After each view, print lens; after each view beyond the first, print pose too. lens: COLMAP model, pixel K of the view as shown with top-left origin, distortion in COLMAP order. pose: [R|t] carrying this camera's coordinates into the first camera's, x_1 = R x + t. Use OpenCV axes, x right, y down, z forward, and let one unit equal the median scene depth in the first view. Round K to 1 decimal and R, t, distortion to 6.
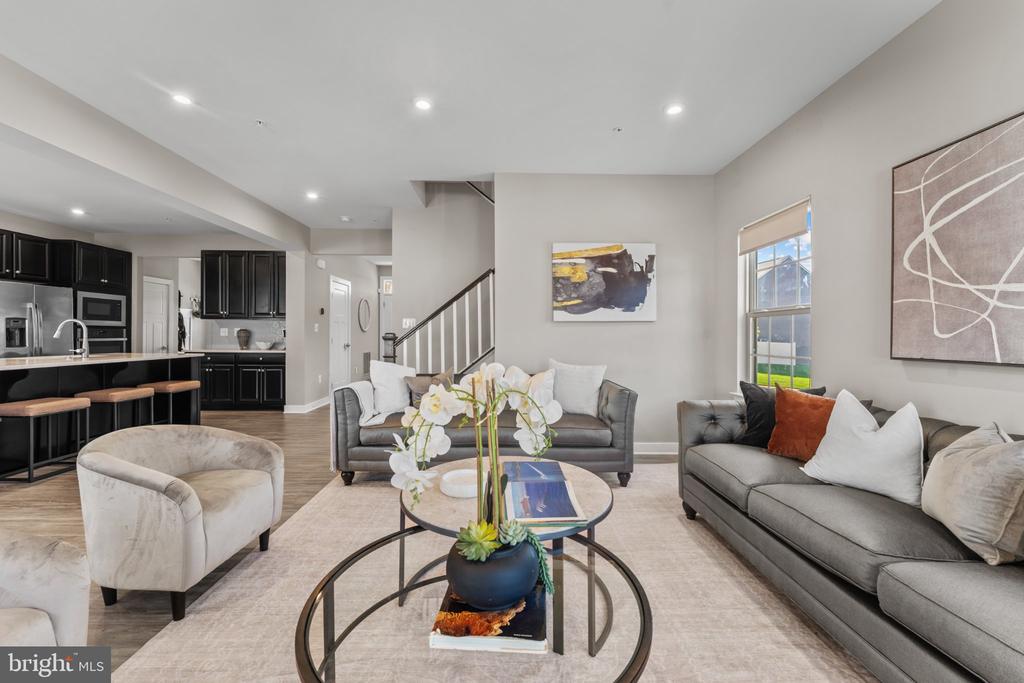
lens RADIAL K [[415.8, 0, 513.8], [0, 415.8, 336.6], [0, 0, 1]] dist [-0.005175, -0.000187]
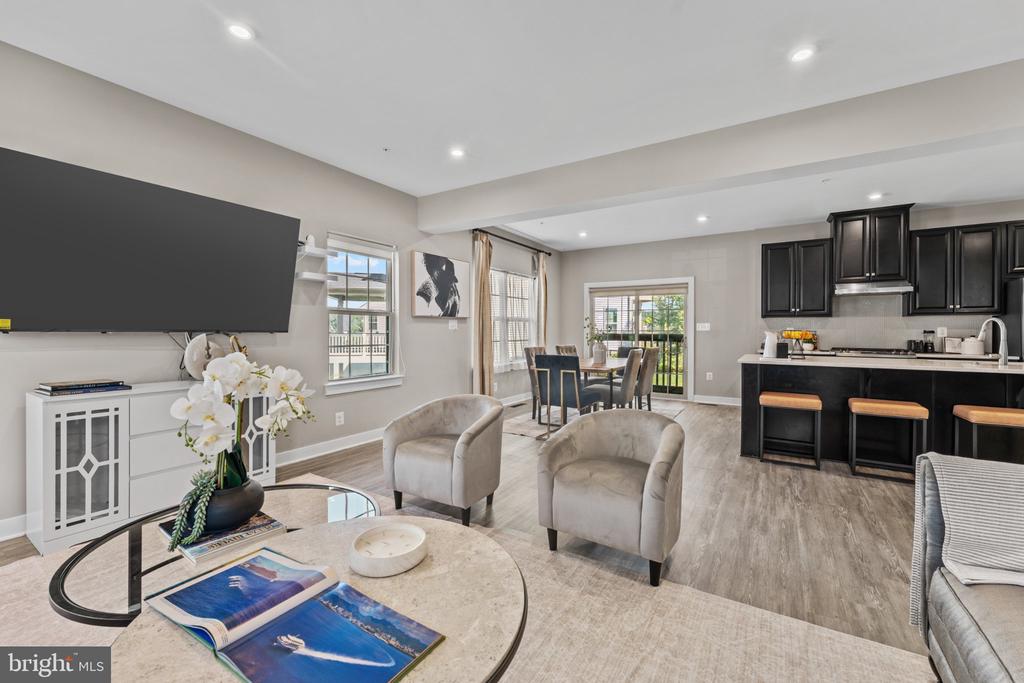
lens RADIAL K [[418.9, 0, 514.8], [0, 418.9, 336.8], [0, 0, 1]] dist [-0.007663, -0.000113]
pose [[-0.548747, 0.002053, -0.835986, 0.138425], [-0.011754, 0.999879, 0.010171, 0.000043], [0.835906, 0.015408, -0.548656, 0.629683]]
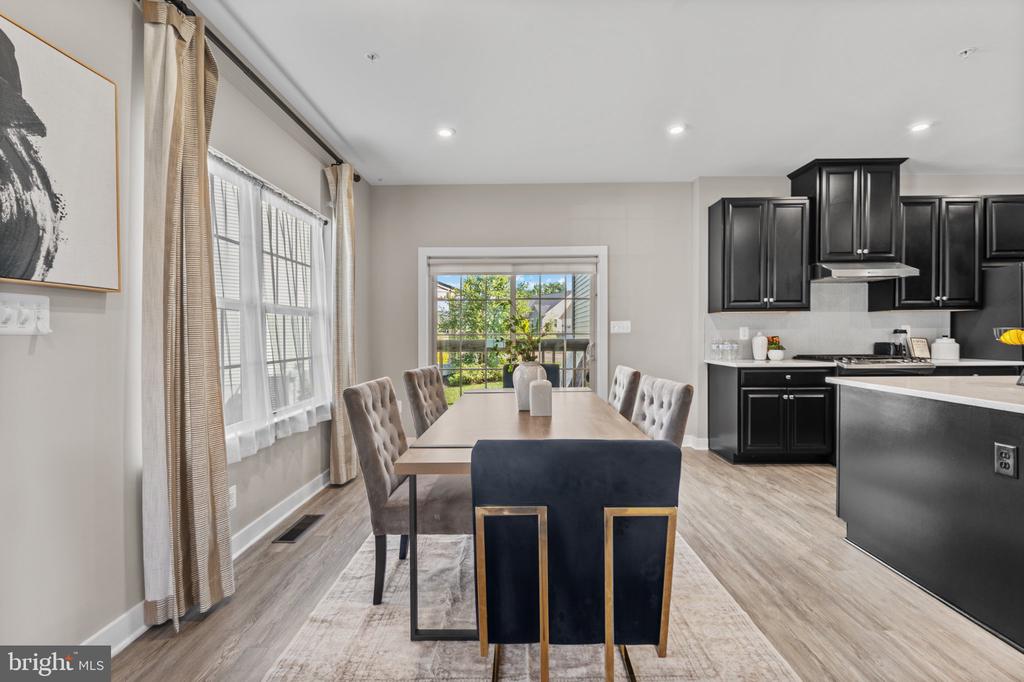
lens RADIAL K [[441.2, 0, 516.2], [0, 441.2, 341.5], [0, 0, 1]] dist [-0.001621, -0.000260]
pose [[-0.027249, 0.007926, -0.999597, -0.519804], [0.001978, 0.999967, 0.007875, -0.003688], [0.999627, -0.001763, -0.027264, 0.133620]]
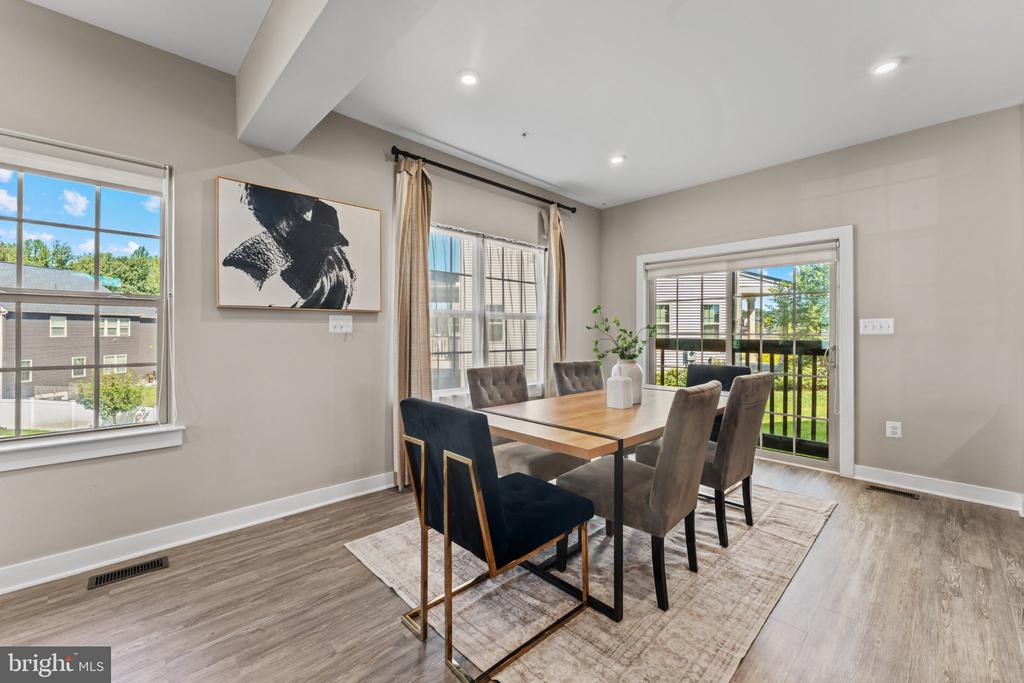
lens RADIAL K [[415.8, 0, 507.7], [0, 415.8, 333.0], [0, 0, 1]] dist [-0.001517, 0.000103]
pose [[-0.739454, -0.008909, -0.673148, -0.564860], [-0.011032, 0.999939, -0.001116, -0.008948], [0.673116, 0.006601, -0.739507, 0.464276]]
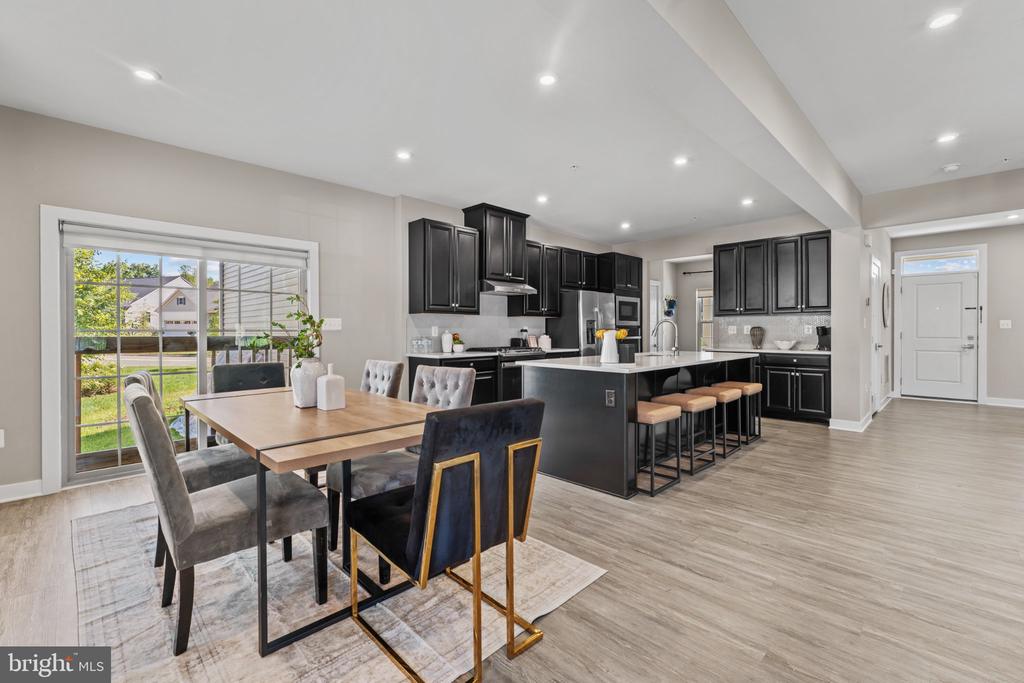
lens RADIAL K [[443.0, 0, 514.4], [0, 443.0, 335.0], [0, 0, 1]] dist [-0.001130, 0.000132]
pose [[0.692810, -0.002824, -0.721115, -0.497140], [0.003403, 0.999994, -0.000646, -0.001171], [0.721112, -0.002007, 0.692815, -0.070859]]
